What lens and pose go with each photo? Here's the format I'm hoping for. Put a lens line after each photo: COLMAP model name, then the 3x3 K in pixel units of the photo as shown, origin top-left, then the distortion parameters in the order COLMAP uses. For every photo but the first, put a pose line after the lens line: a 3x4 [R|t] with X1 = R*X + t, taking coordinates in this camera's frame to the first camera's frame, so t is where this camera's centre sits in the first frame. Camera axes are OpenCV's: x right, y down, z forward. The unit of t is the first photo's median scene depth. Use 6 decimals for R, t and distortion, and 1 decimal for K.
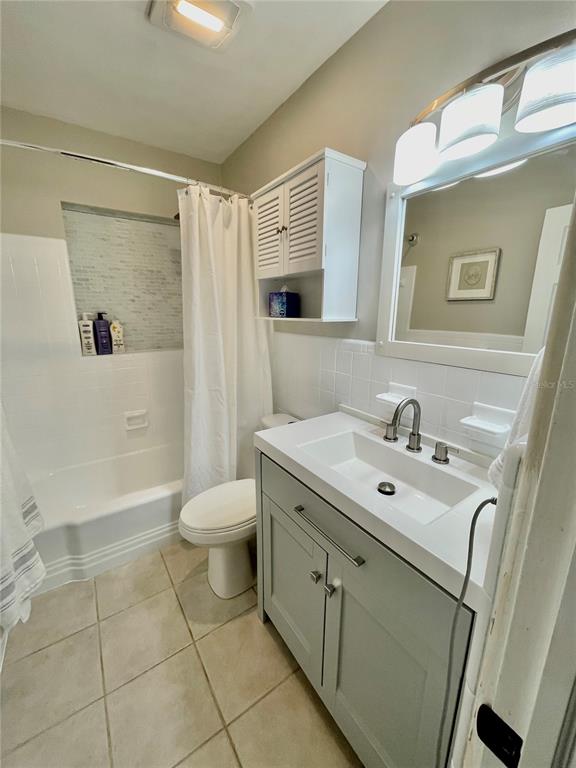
lens RADIAL K [[310.6, 0, 287.6], [0, 310.6, 382.5], [0, 0, 1]] dist [-0.002364, -0.000174]
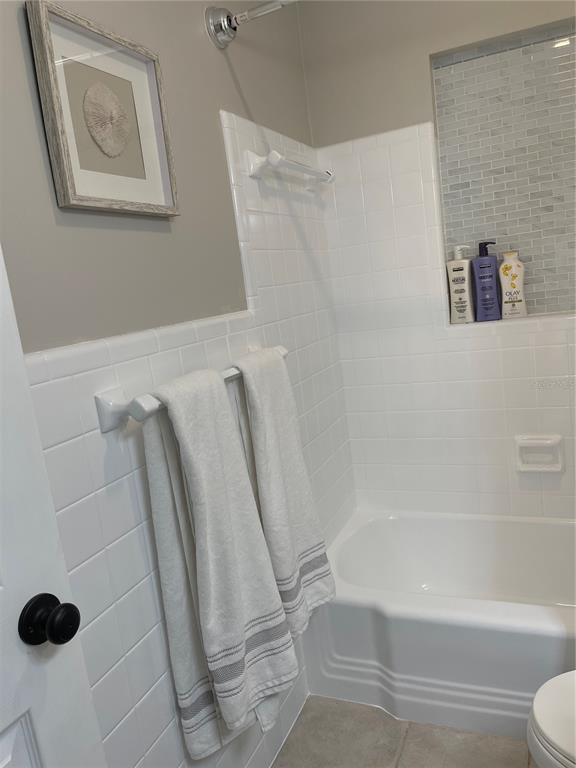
lens RADIAL K [[580.2, 0, 289.0], [0, 580.2, 380.5], [0, 0, 1]] dist [0.068638, -0.079686]
pose [[0.521657, 0.071201, -0.850179, 0.094128], [-0.068608, 0.996785, 0.041382, -0.007344], [0.850392, 0.036741, 0.524865, 0.199034]]
